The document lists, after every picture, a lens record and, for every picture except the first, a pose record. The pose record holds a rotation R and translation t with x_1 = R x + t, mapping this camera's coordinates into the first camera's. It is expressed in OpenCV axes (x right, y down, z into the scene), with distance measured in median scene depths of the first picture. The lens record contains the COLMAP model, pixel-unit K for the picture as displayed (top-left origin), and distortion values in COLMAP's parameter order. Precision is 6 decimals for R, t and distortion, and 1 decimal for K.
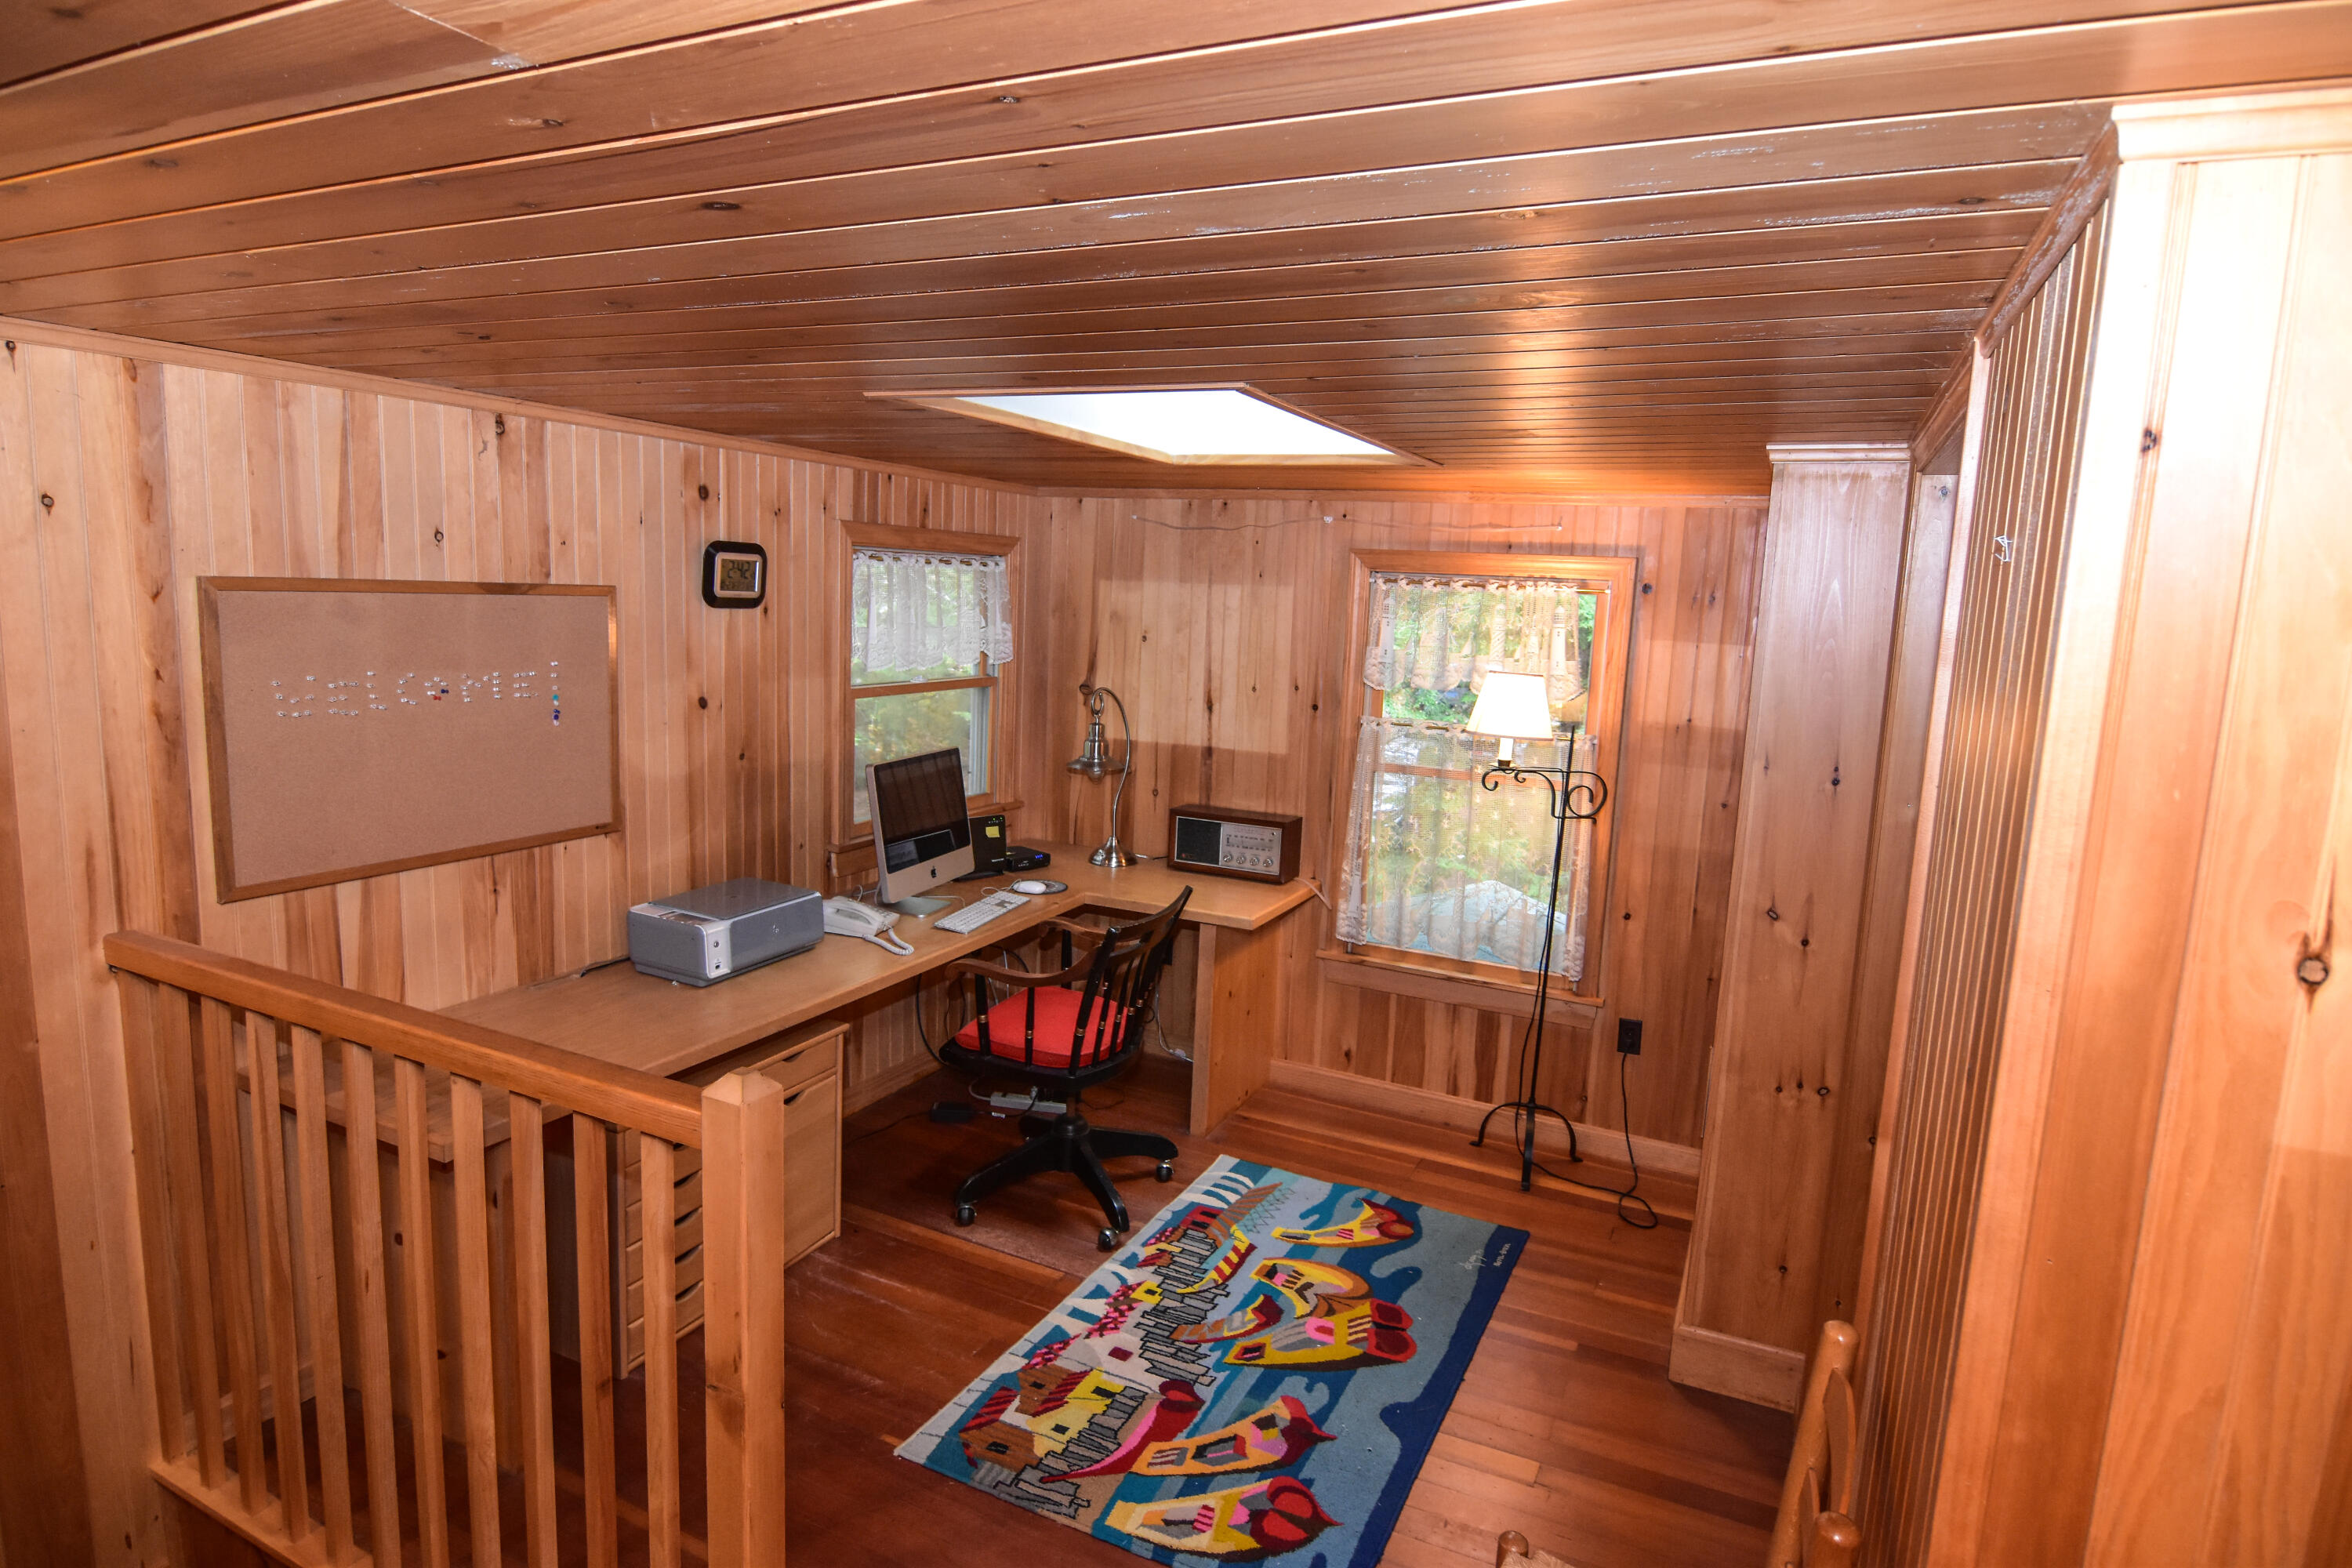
lens RADIAL K [[1280.4, 0, 1175.6], [0, 1280.4, 767.4], [0, 0, 1]] dist [-0.008306, -0.009661]
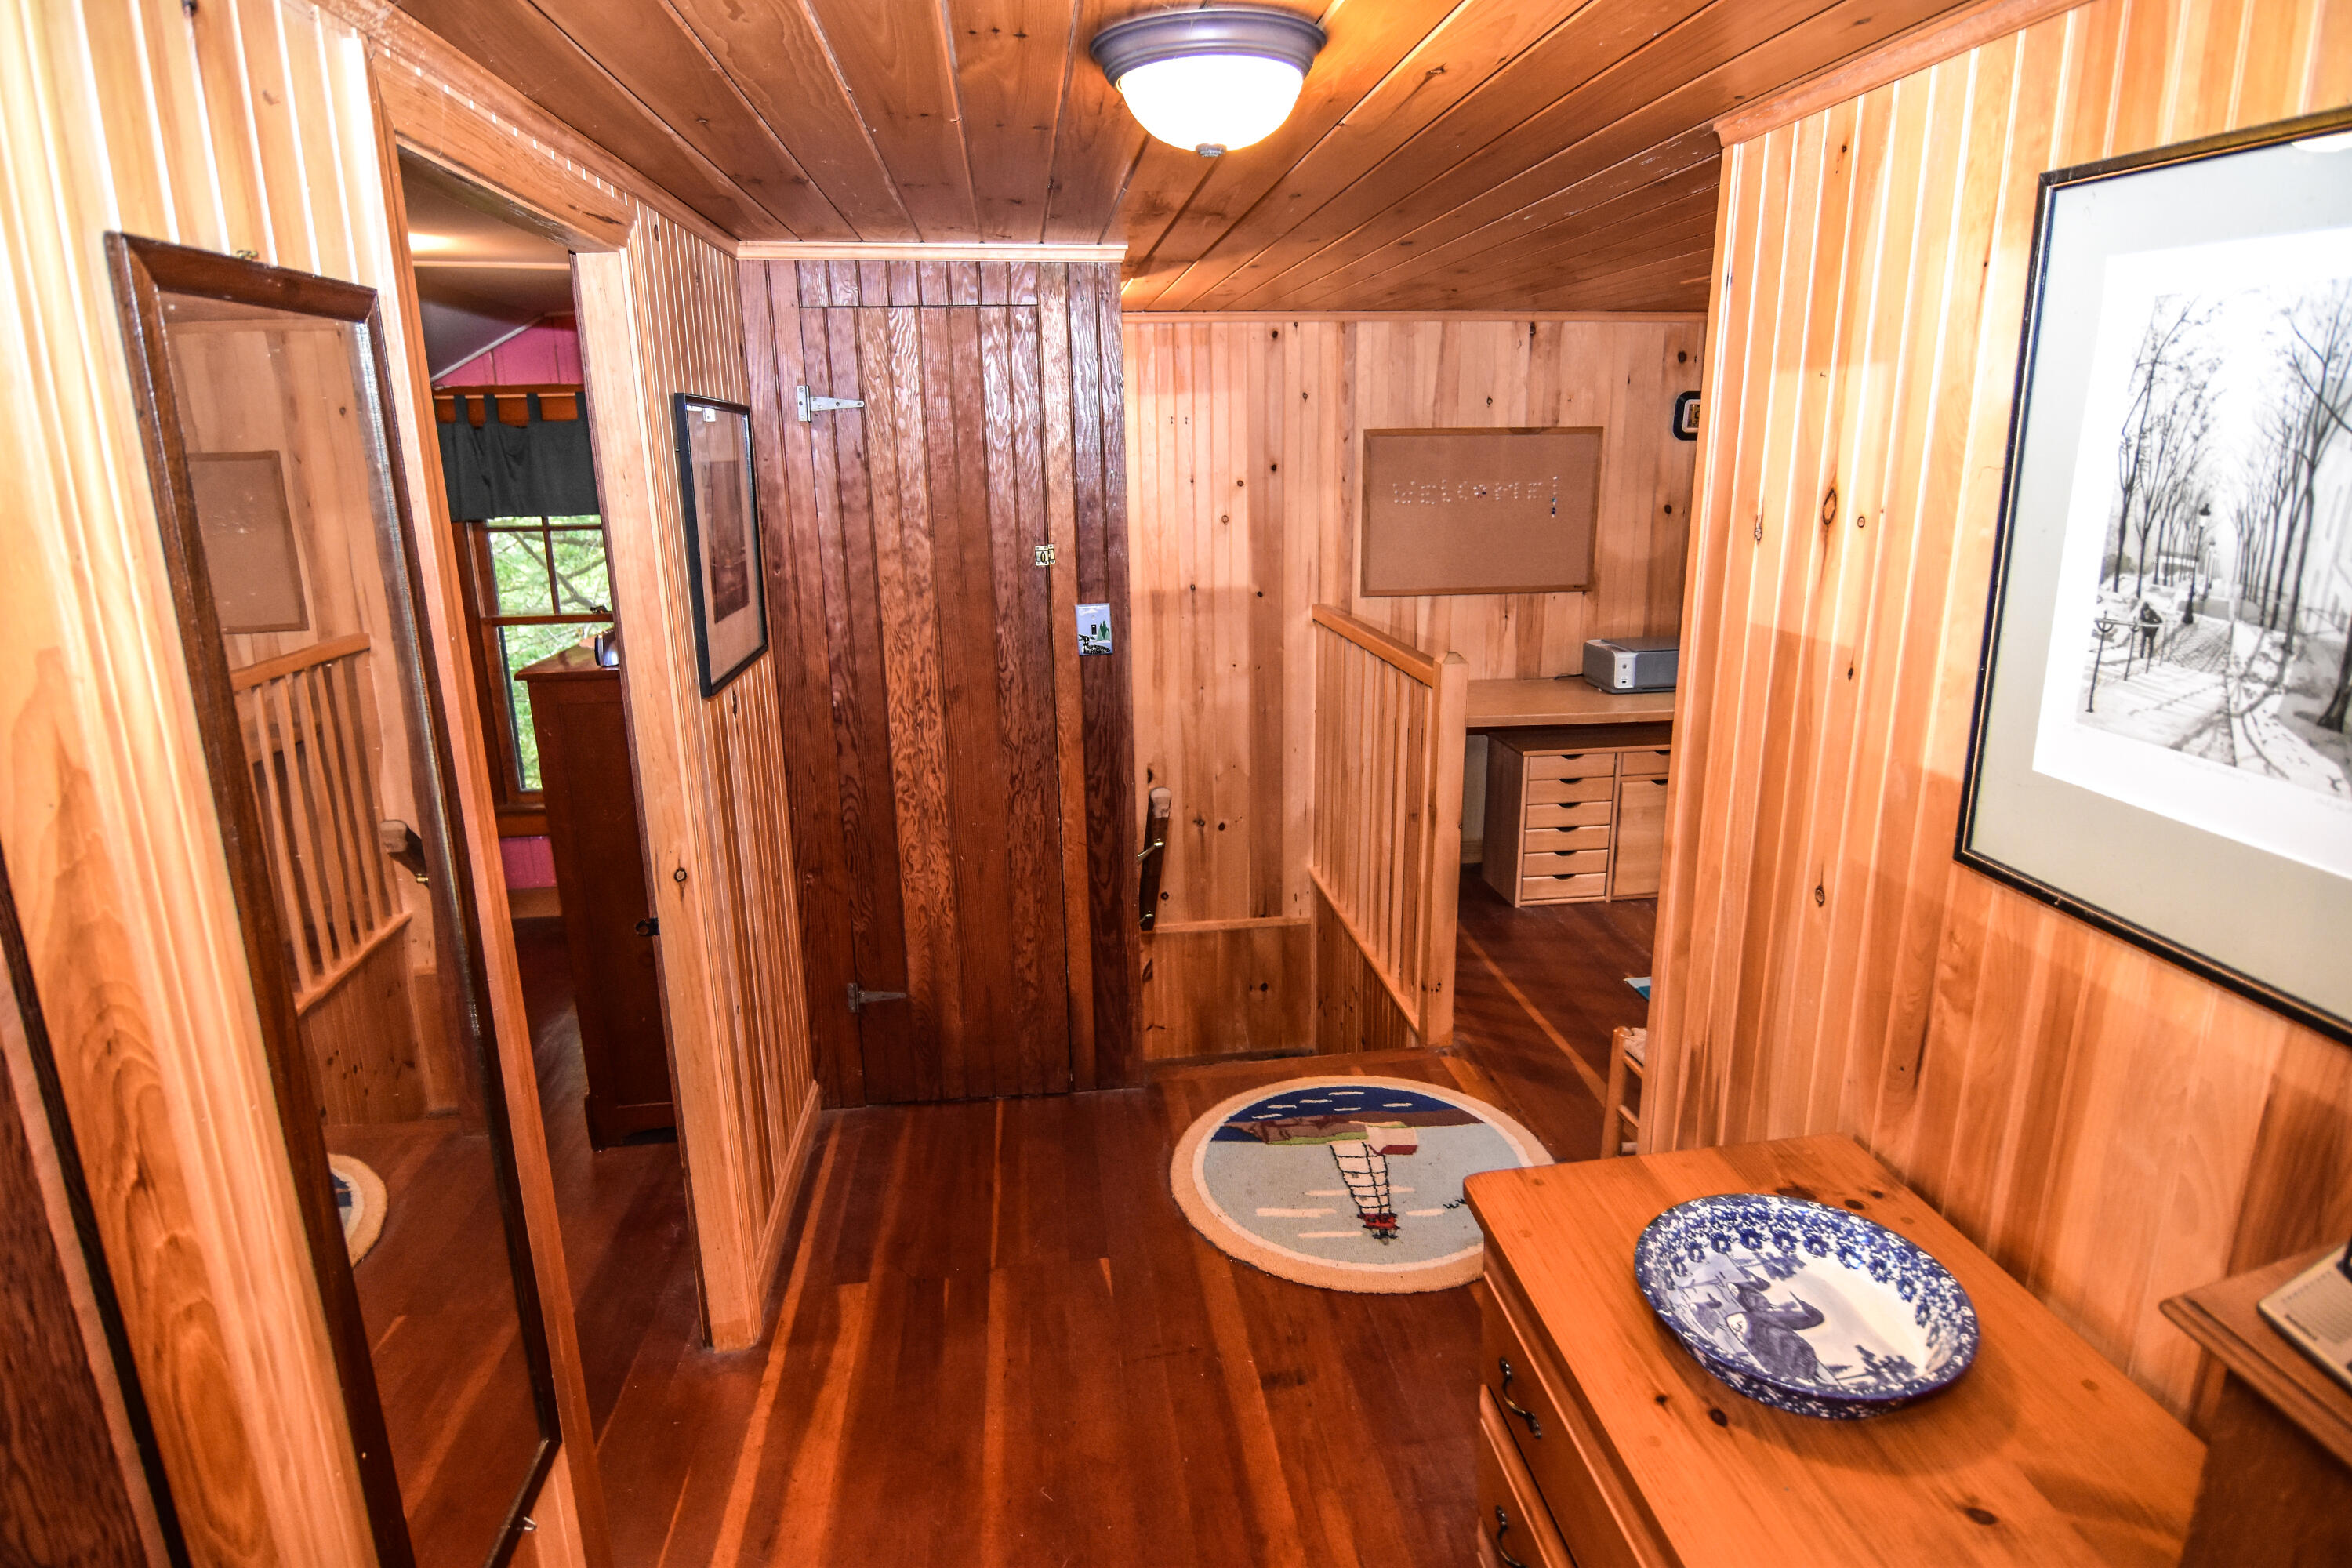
lens RADIAL K [[1280.4, 0, 1183.1], [0, 1280.4, 774.8], [0, 0, 1]] dist [-0.008306, -0.009661]
pose [[0.545072, 0.173528, -0.820234, 0.723720], [-0.082264, 0.984694, 0.153654, 0.087512], [0.834343, -0.016277, 0.551005, -0.316841]]
